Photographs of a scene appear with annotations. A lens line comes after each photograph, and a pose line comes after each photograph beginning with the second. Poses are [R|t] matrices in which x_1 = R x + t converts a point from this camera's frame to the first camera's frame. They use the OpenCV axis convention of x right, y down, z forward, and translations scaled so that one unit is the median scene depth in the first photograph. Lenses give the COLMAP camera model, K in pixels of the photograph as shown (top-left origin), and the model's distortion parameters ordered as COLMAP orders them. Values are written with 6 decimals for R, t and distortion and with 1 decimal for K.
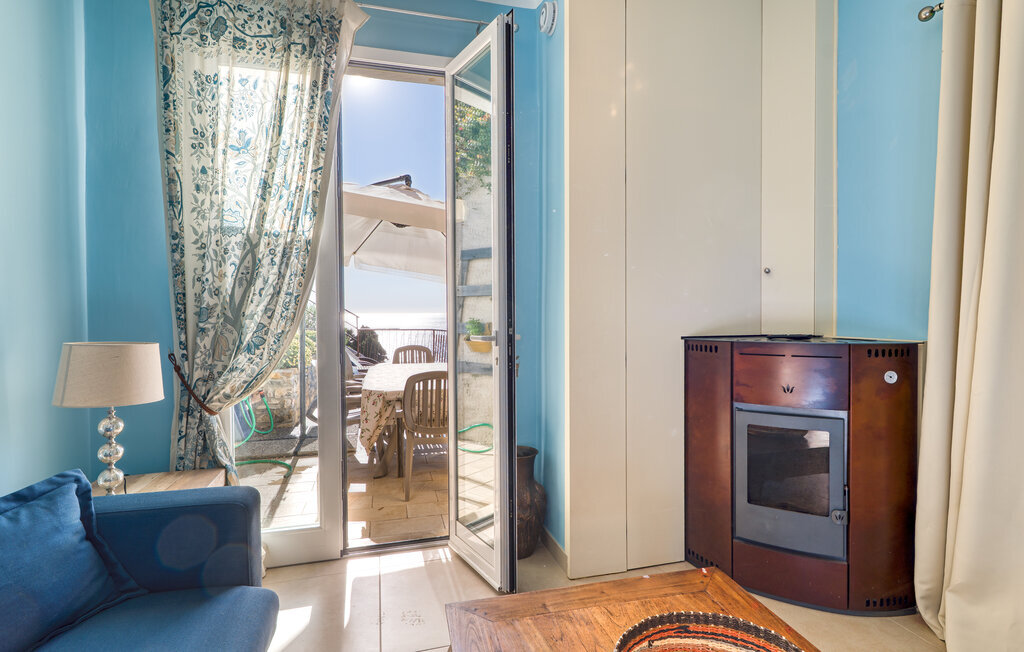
lens RADIAL K [[493.2, 0, 509.7], [0, 493.2, 320.2], [0, 0, 1]] dist [0.002082, -0.000914]
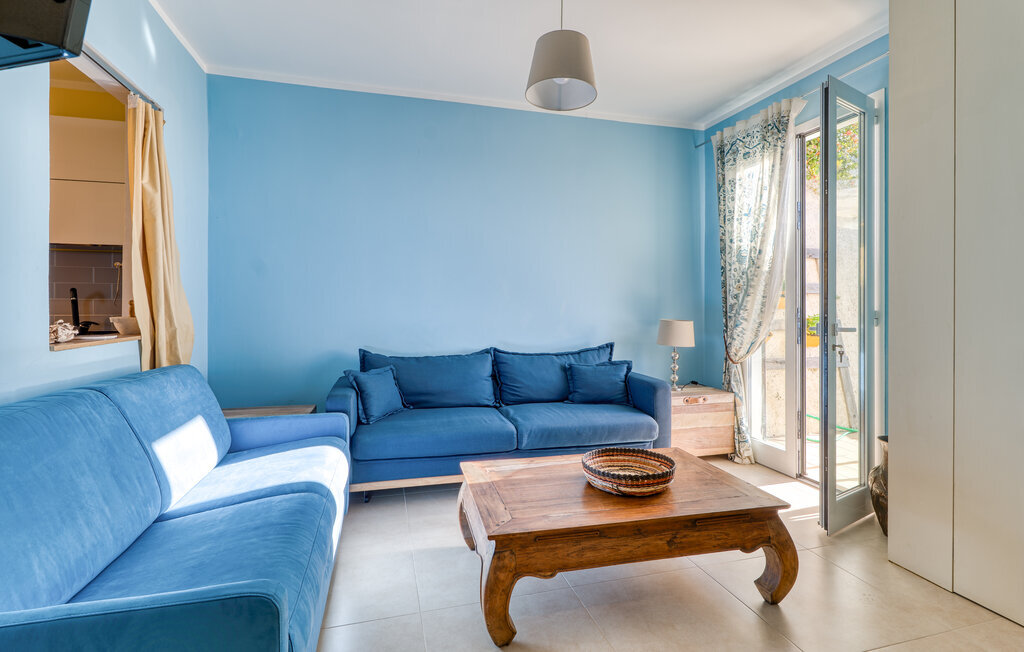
lens RADIAL K [[493.2, 0, 511.2], [0, 493.2, 304.6], [0, 0, 1]] dist [0.002082, -0.000914]
pose [[-0.001730, -0.001553, -0.999997, 1.245827], [-0.024335, 0.999703, -0.001510, -0.004189], [0.999702, 0.024332, -0.001767, 0.177387]]
